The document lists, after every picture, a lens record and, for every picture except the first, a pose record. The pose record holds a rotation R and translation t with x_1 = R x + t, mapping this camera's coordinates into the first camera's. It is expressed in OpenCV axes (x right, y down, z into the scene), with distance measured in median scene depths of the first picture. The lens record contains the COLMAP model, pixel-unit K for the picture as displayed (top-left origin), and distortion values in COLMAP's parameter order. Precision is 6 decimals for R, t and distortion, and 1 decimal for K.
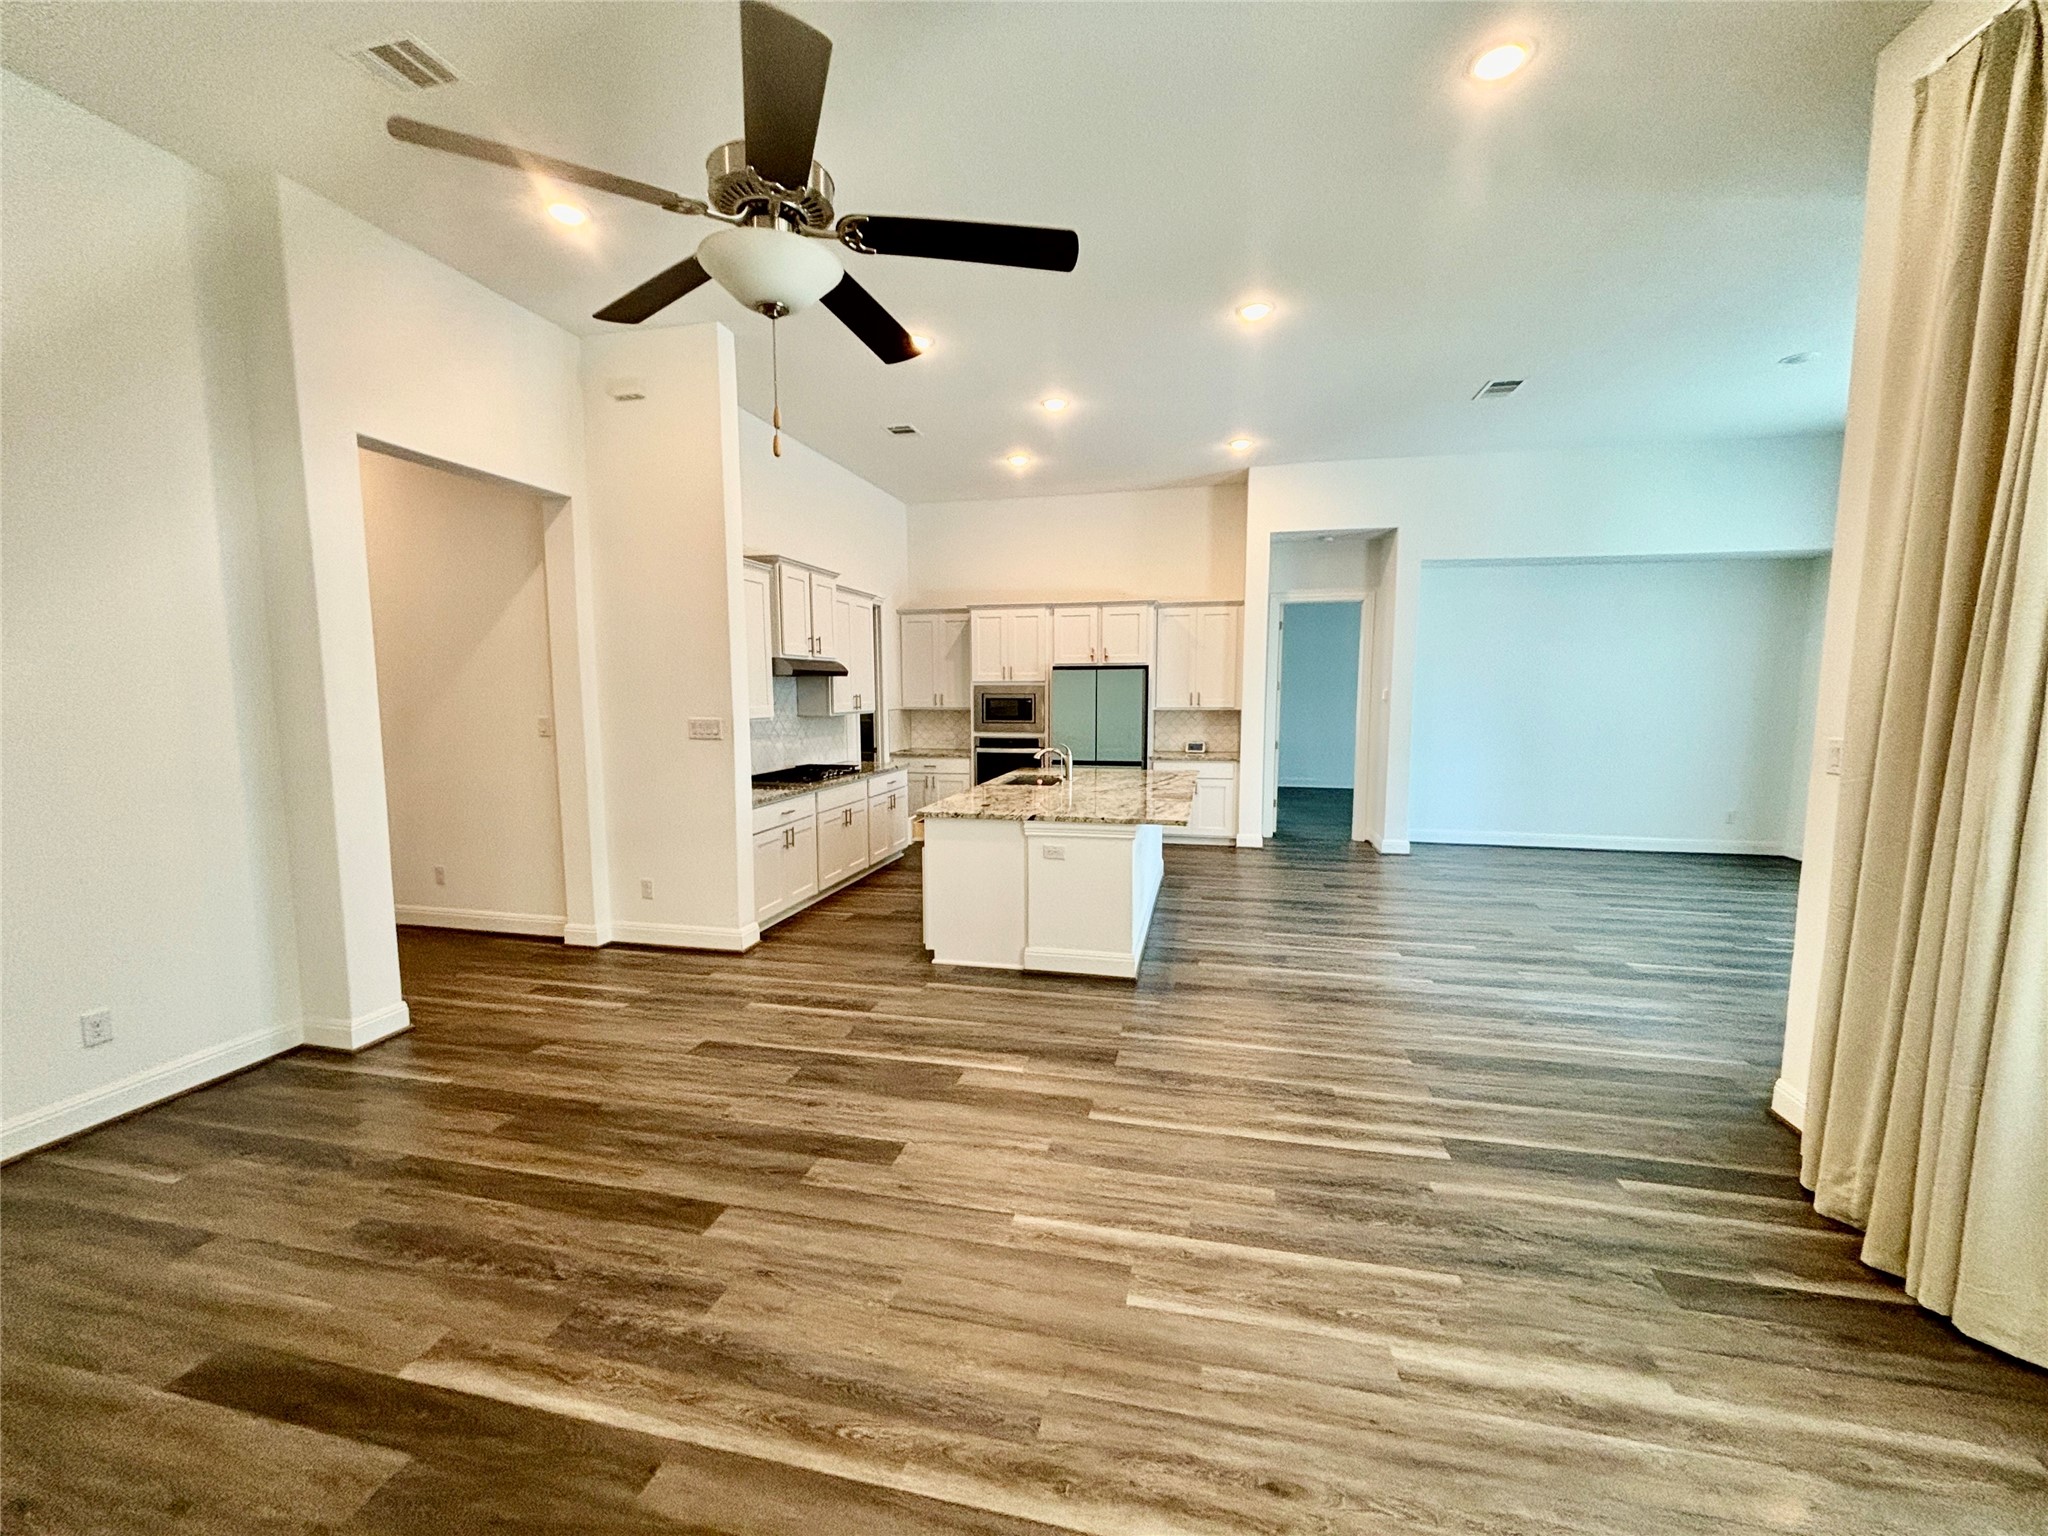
lens RADIAL K [[823.3, 0, 1026.8], [0, 823.3, 769.6], [0, 0, 1]] dist [0.002651, -0.000794]
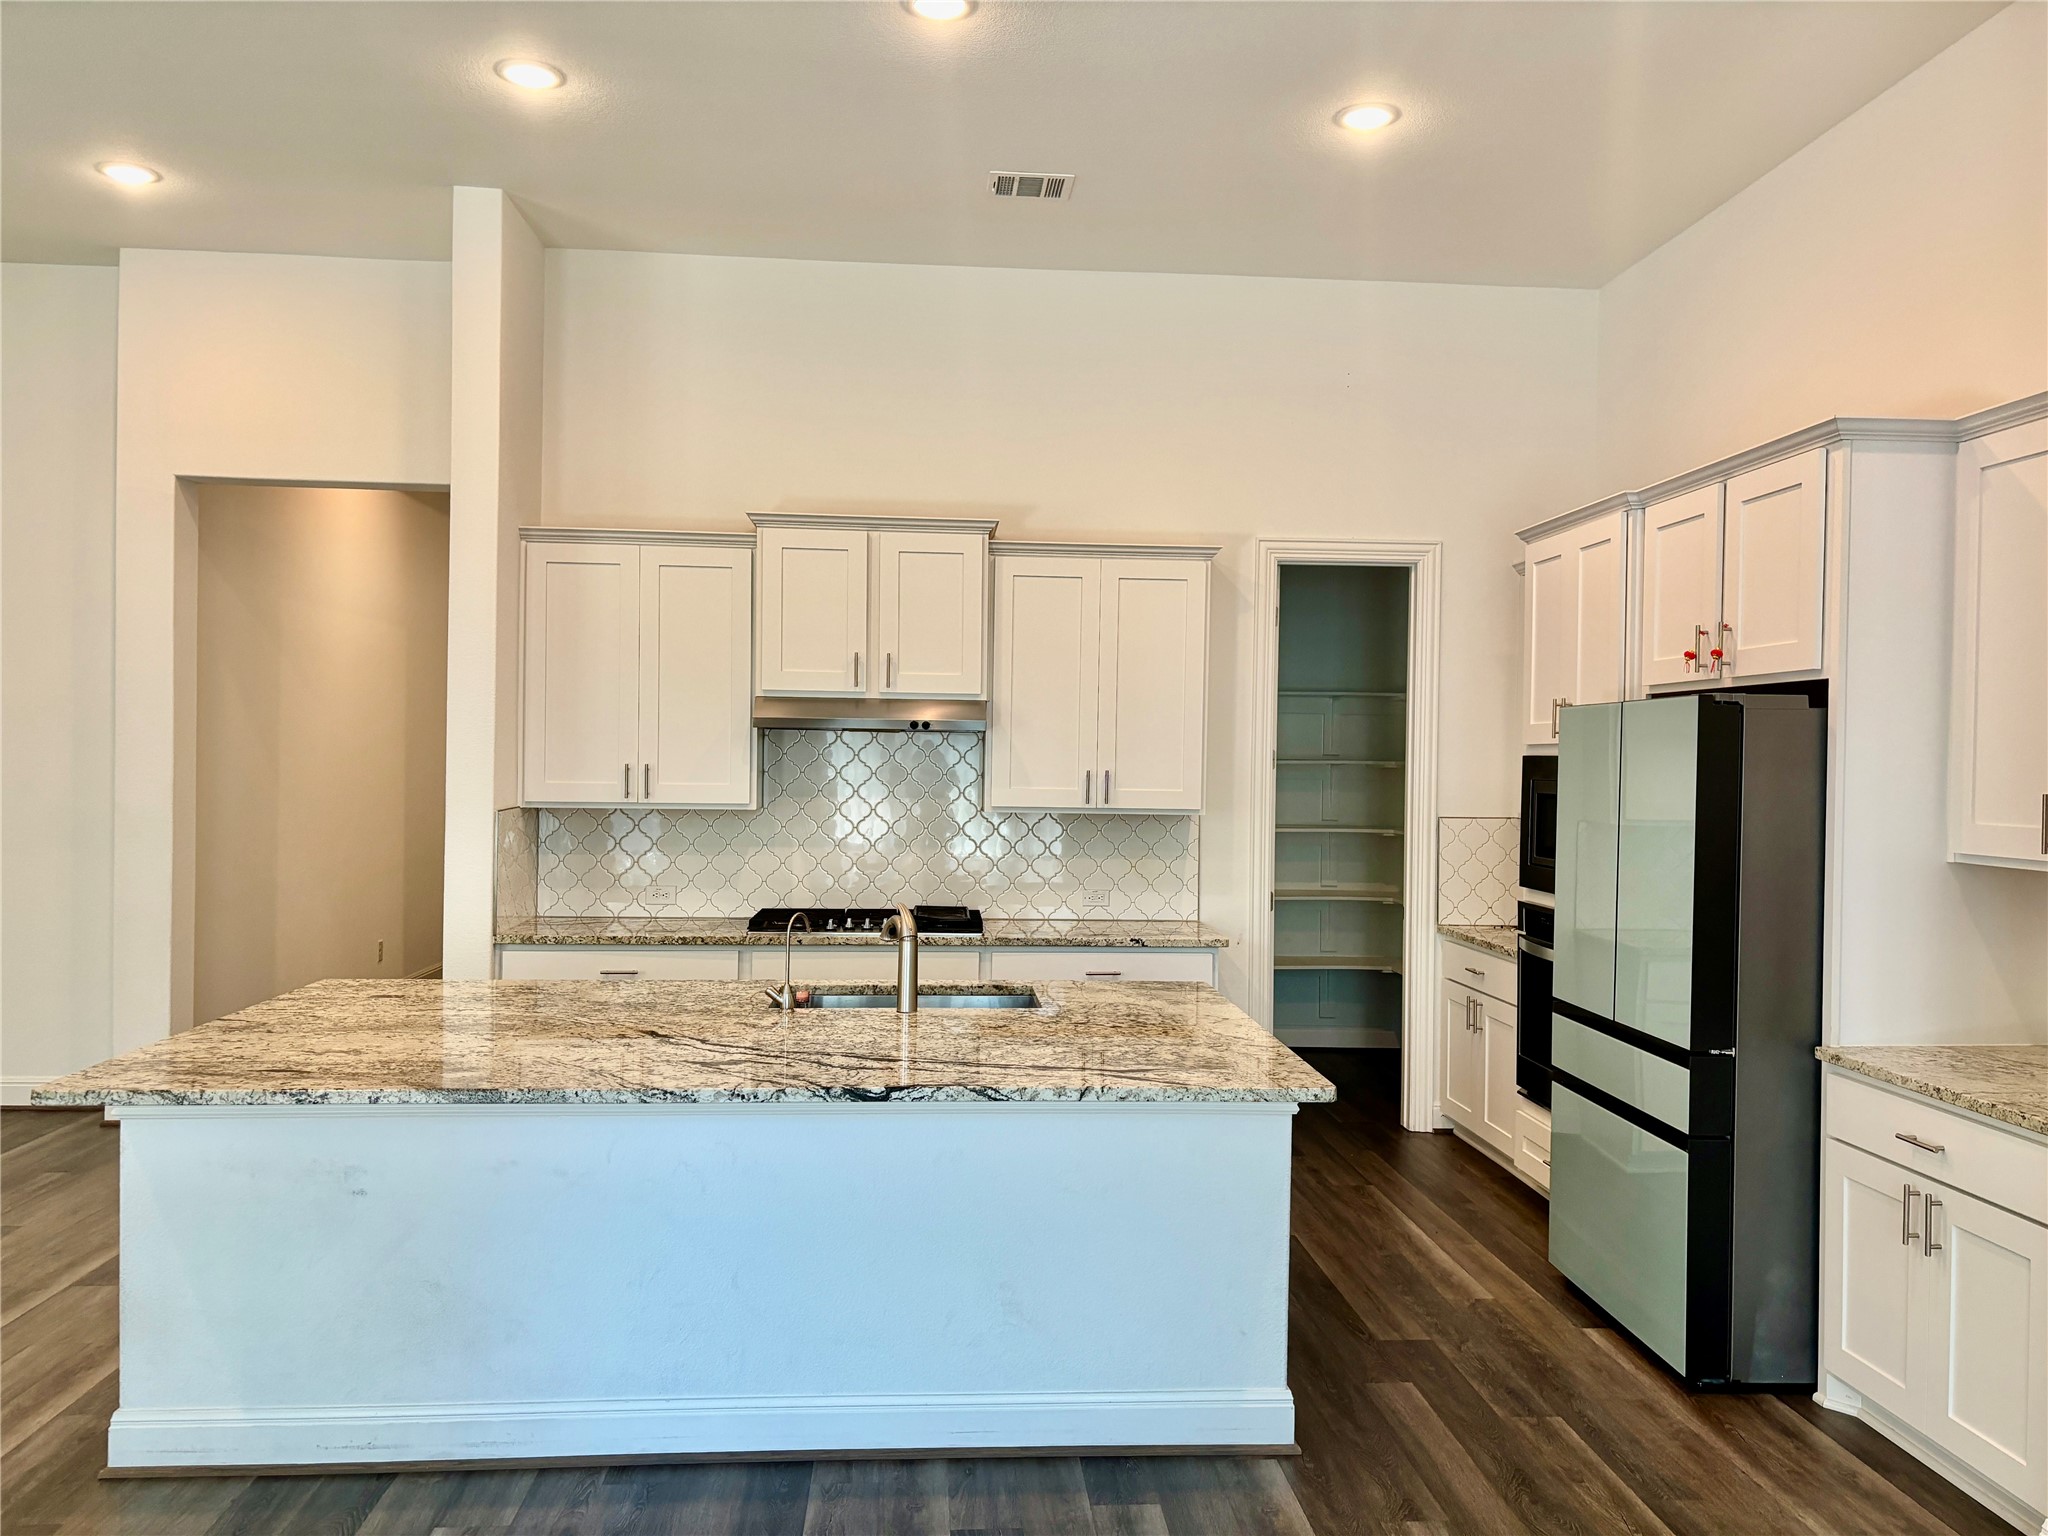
lens RADIAL K [[1548.8, 0, 1032.0], [0, 1548.8, 777.3], [0, 0, 1]] dist [0.047783, -0.039827]
pose [[0.292042, 0.019702, -0.956203, 1.190289], [-0.109546, 0.993897, -0.012979, -0.143363], [0.950111, 0.108538, 0.292418, 1.415860]]
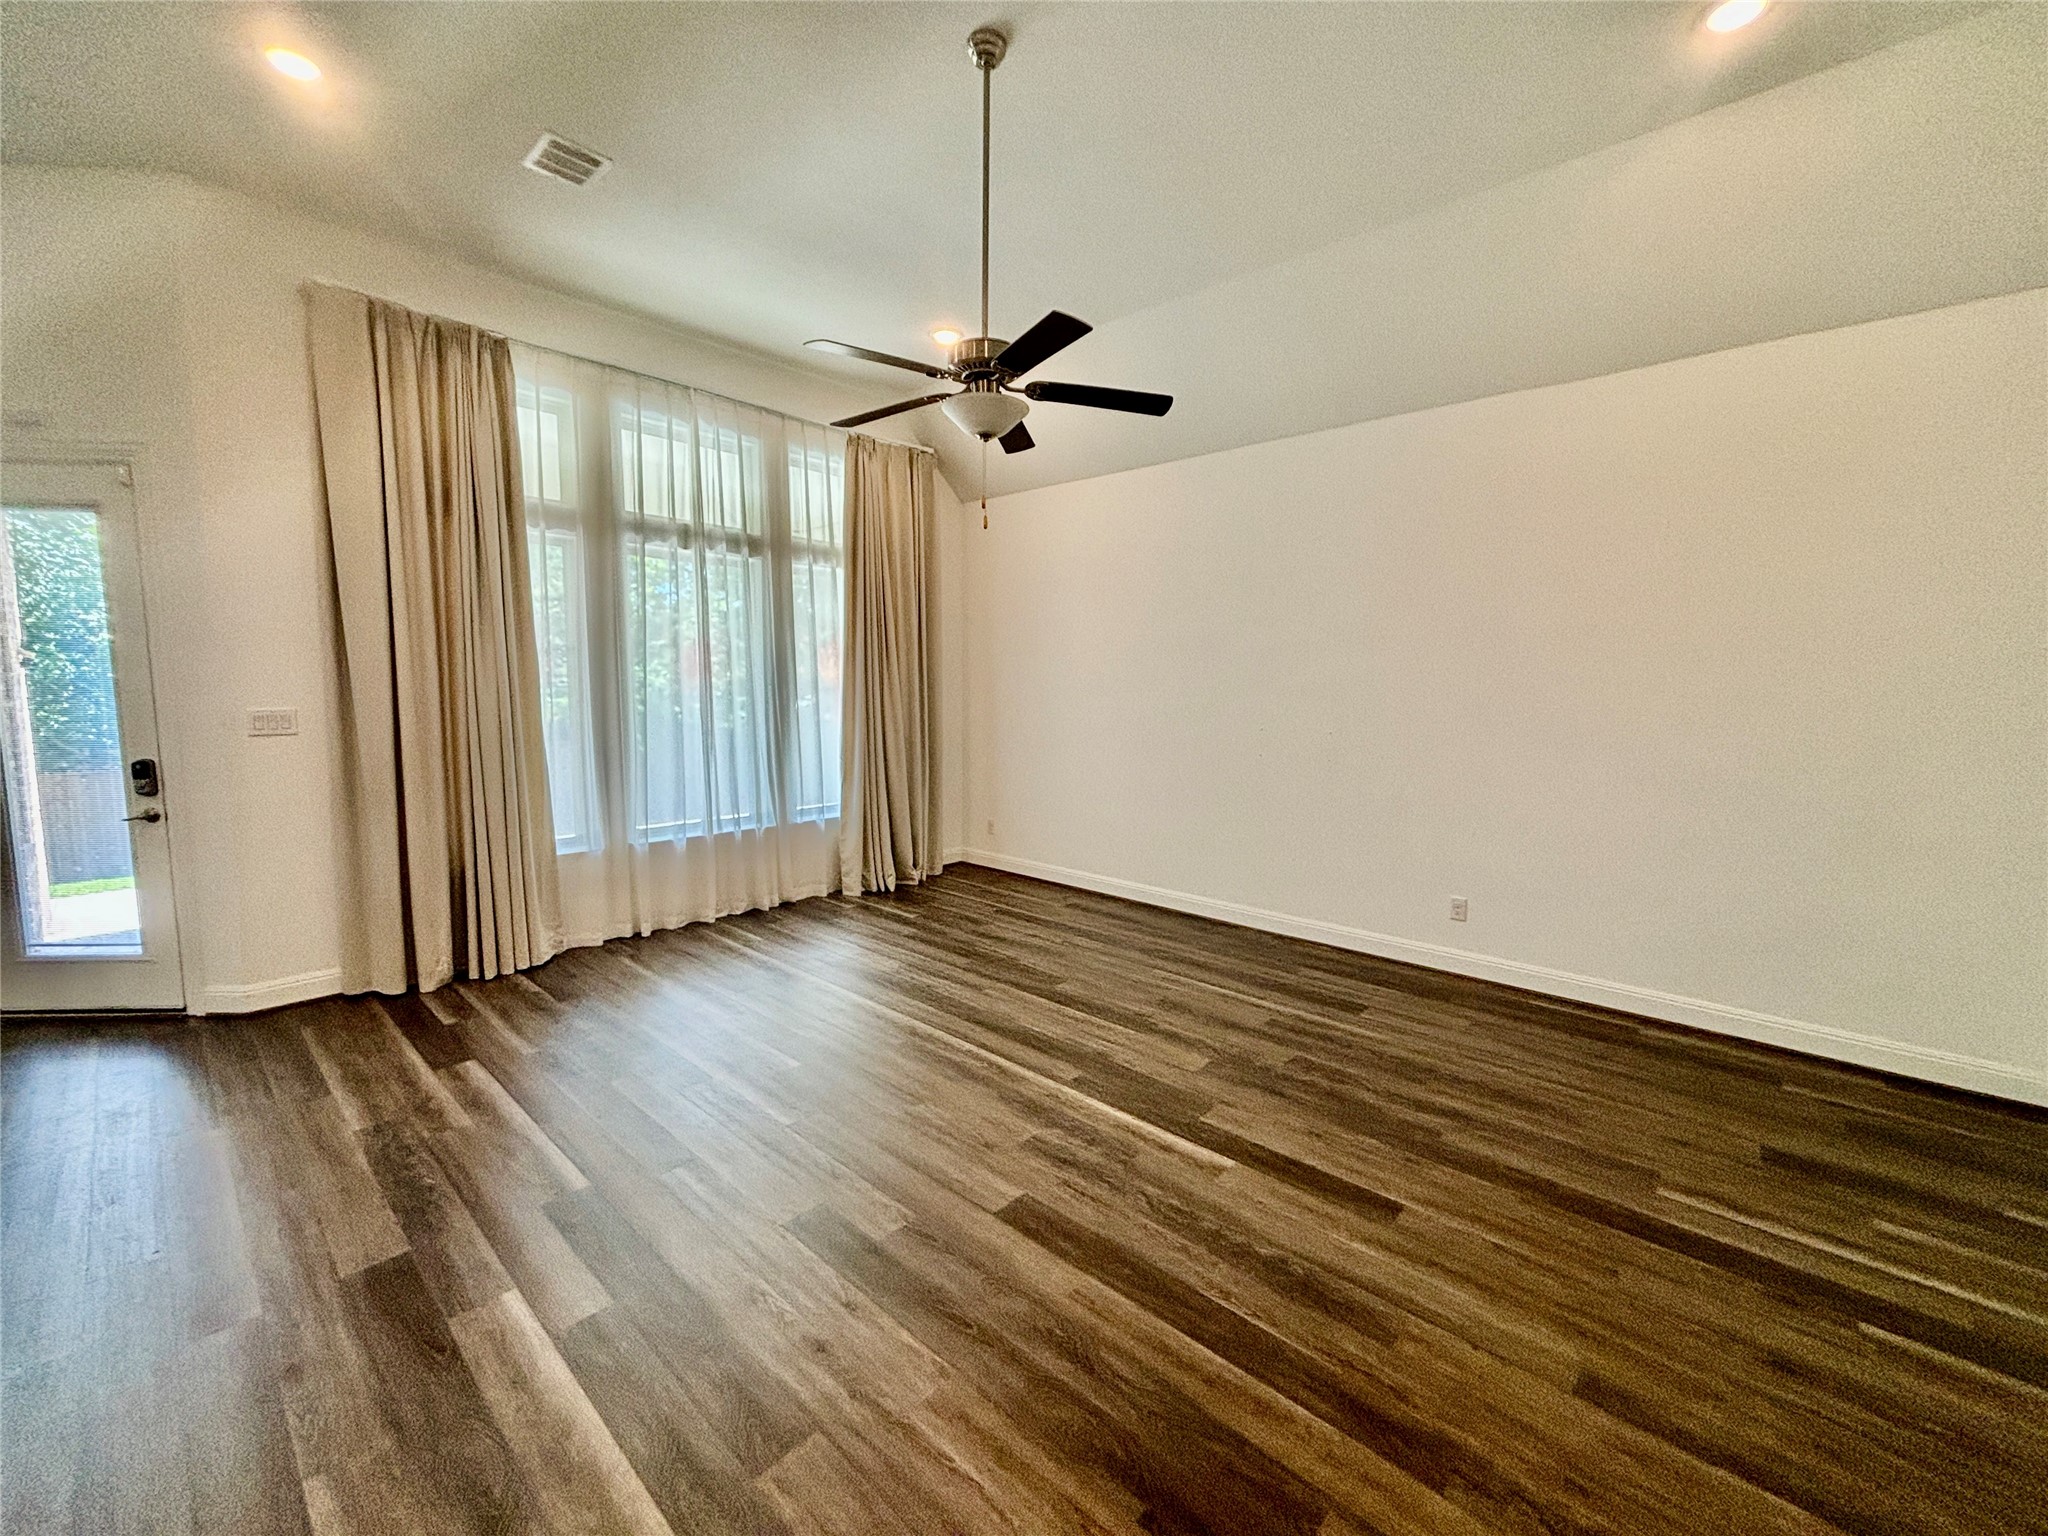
lens RADIAL K [[823.3, 0, 1018.0], [0, 823.3, 769.1], [0, 0, 1]] dist [0.002651, -0.000794]
pose [[-0.865626, -0.057858, 0.497337, -0.573277], [0.044167, 0.980605, 0.190953, -0.108411], [-0.498739, 0.187260, -0.846282, 1.170385]]
